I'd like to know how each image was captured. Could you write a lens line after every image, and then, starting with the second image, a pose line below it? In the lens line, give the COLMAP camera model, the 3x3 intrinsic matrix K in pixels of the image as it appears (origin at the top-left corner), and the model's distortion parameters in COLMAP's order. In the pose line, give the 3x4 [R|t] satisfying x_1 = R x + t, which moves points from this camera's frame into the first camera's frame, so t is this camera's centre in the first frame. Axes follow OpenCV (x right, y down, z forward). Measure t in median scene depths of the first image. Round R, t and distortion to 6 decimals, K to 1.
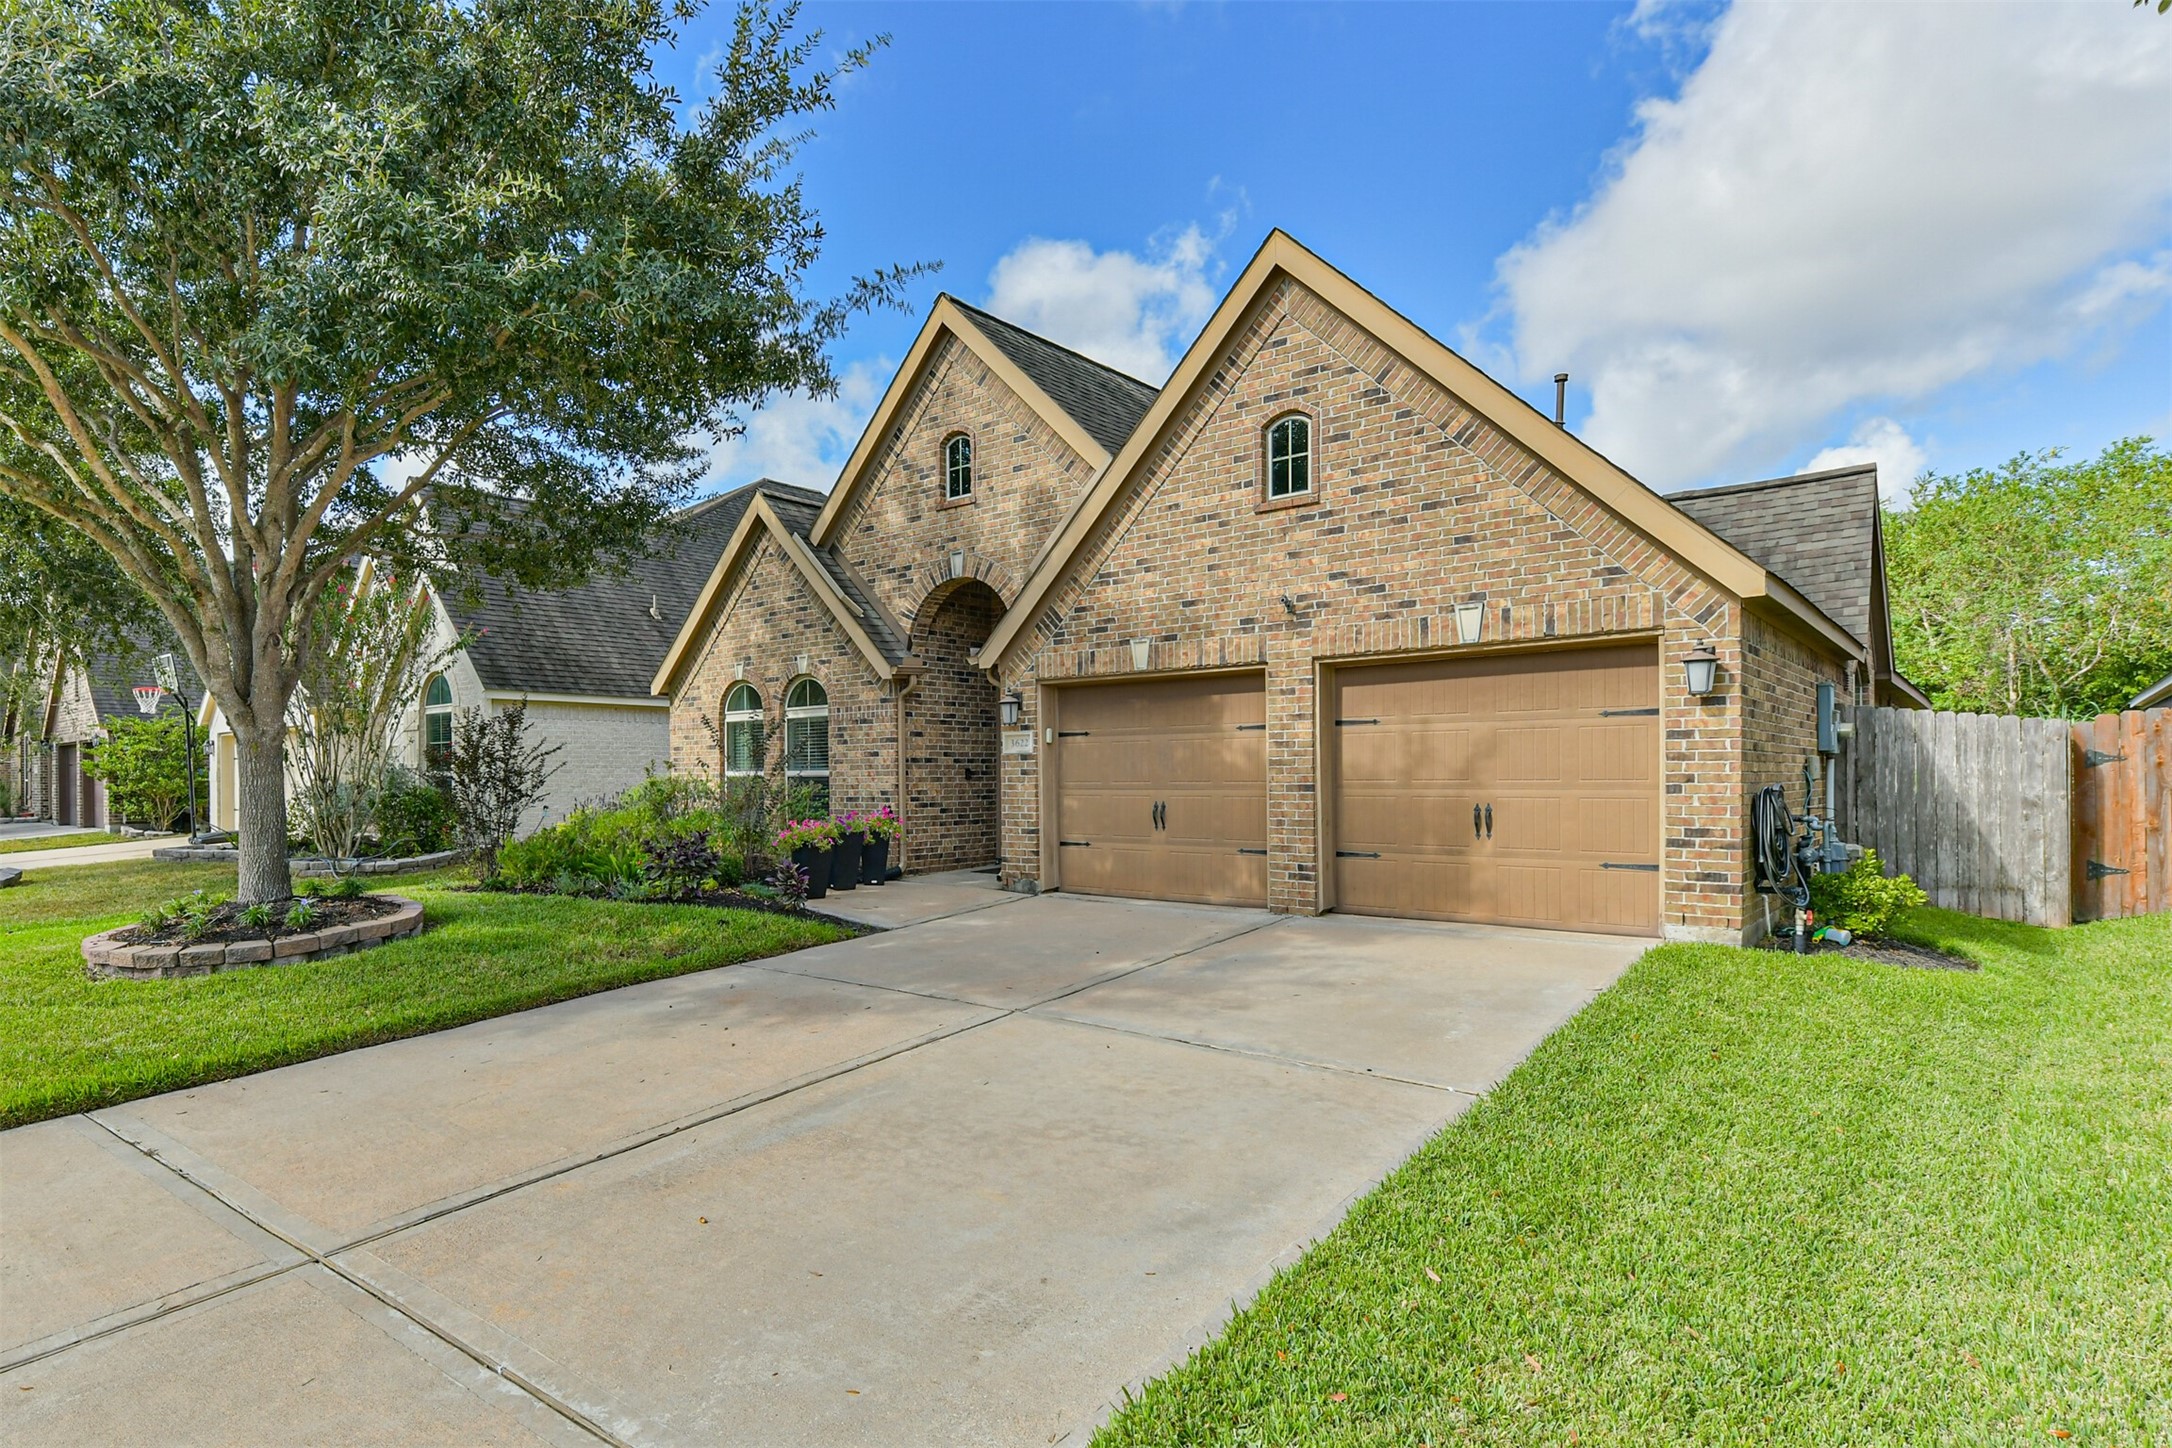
lens RADIAL K [[871.1, 0, 1084.9], [0, 871.1, 732.3], [0, 0, 1]] dist [0.002273, -0.000135]
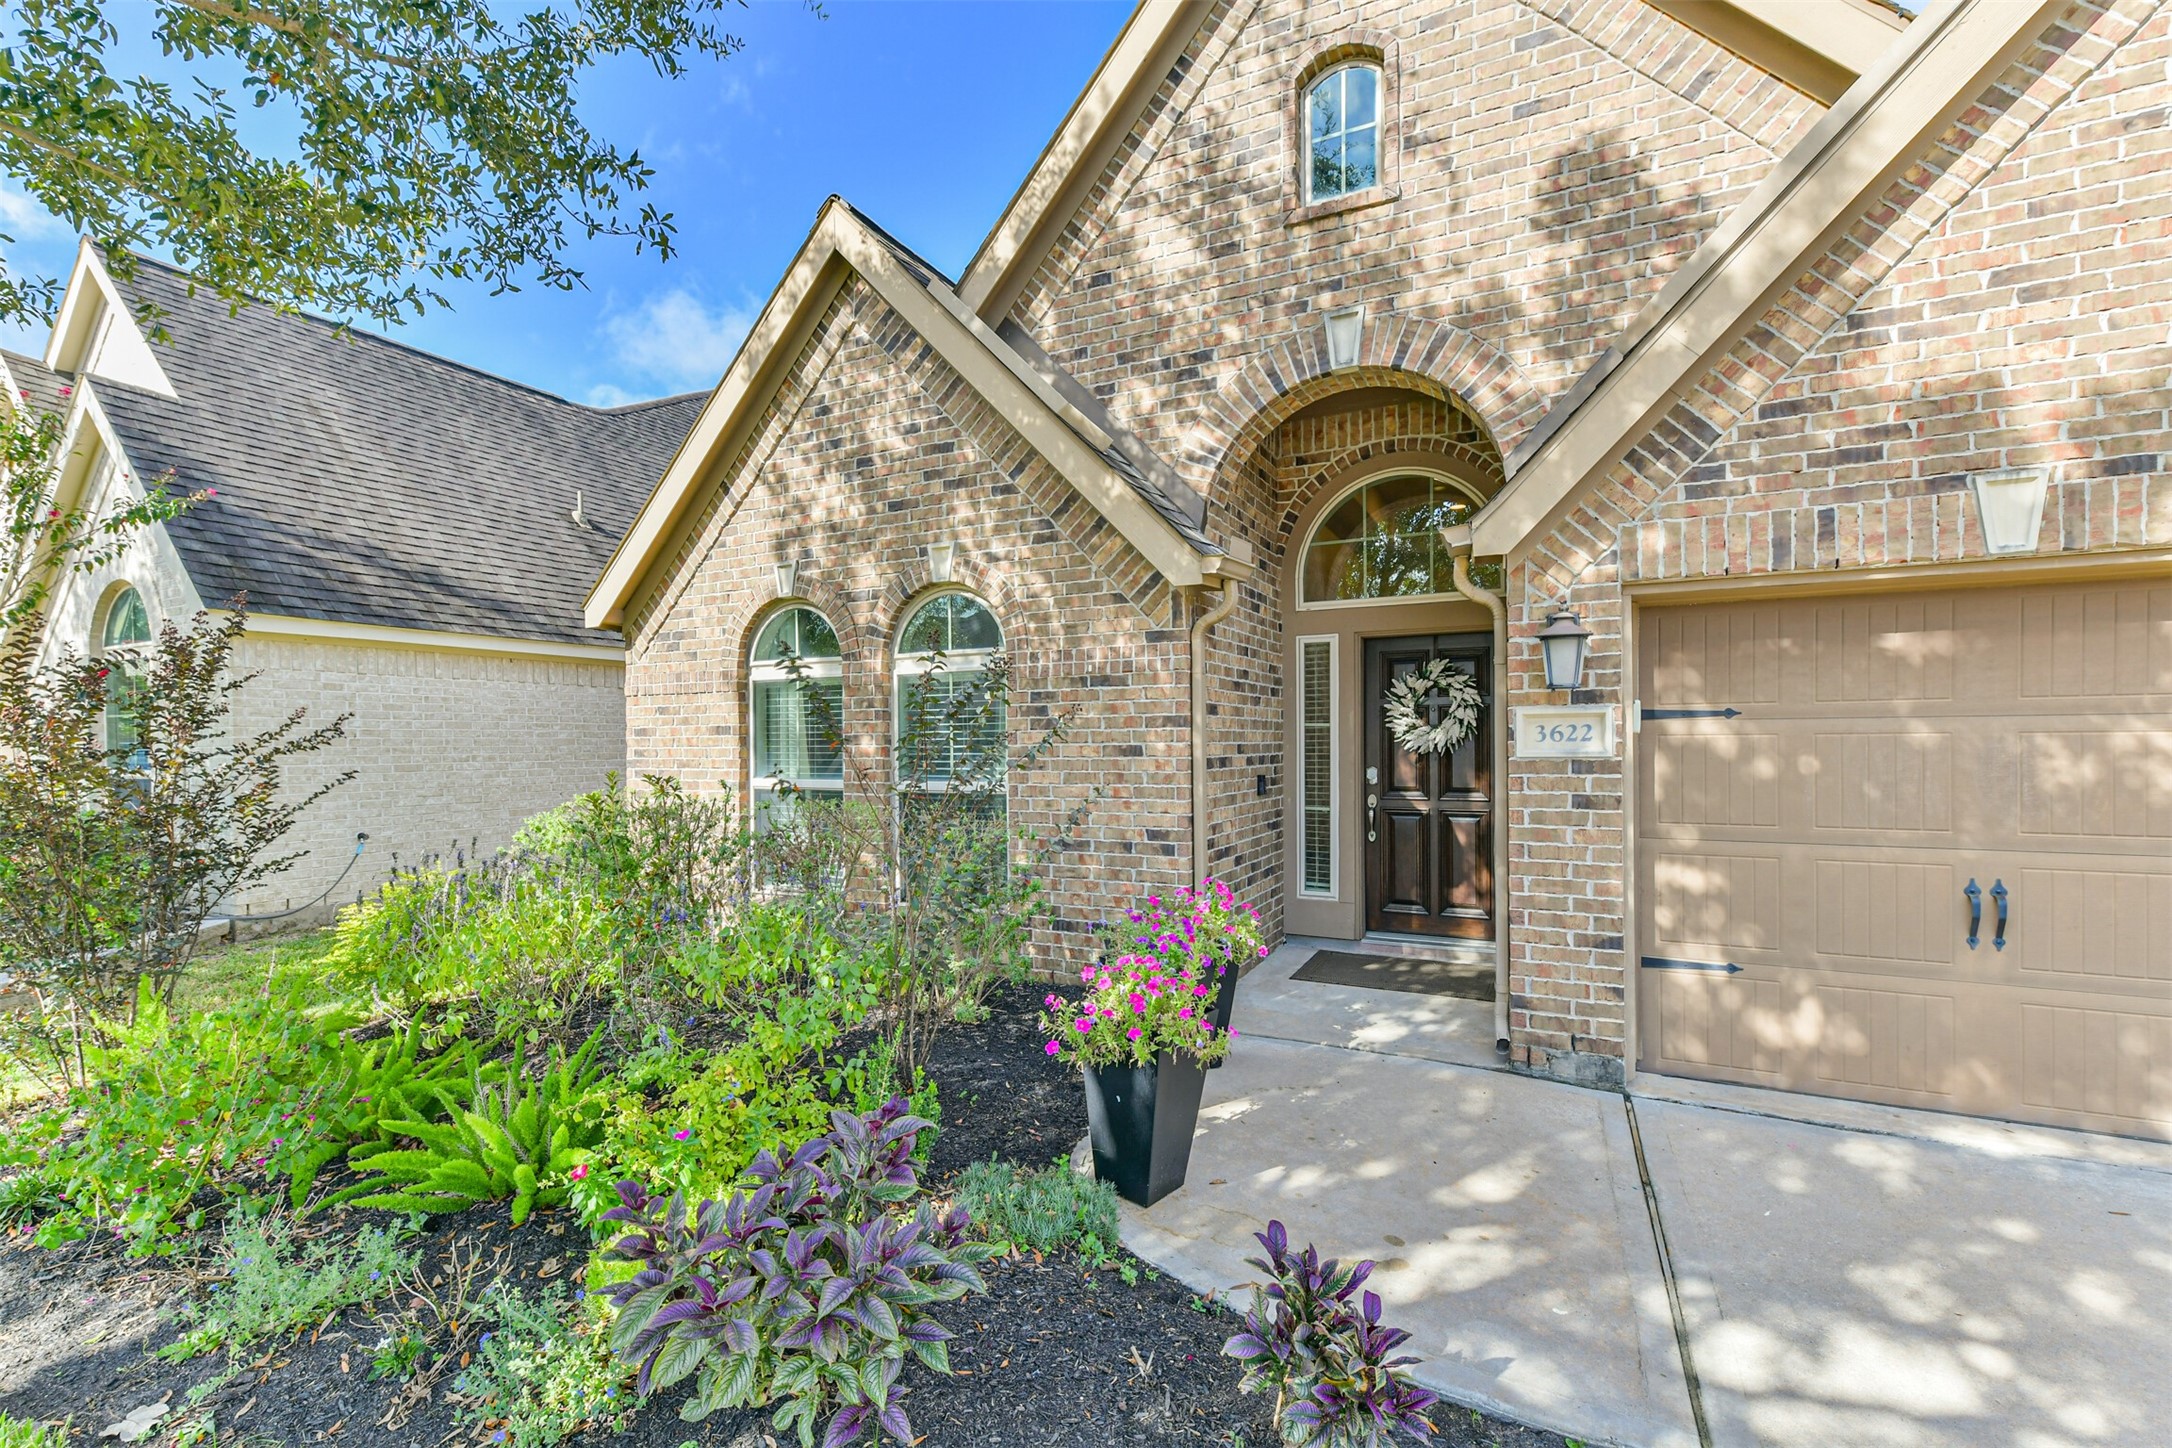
lens RADIAL K [[705.1, 0, 1088.0], [0, 705.1, 723.3], [0, 0, 1]] dist [0.005168, -0.000105]
pose [[0.983115, 0.006842, 0.182860, -0.331716], [-0.010751, 0.999734, 0.020393, 0.002571], [-0.182672, -0.022015, 0.982927, 0.628697]]
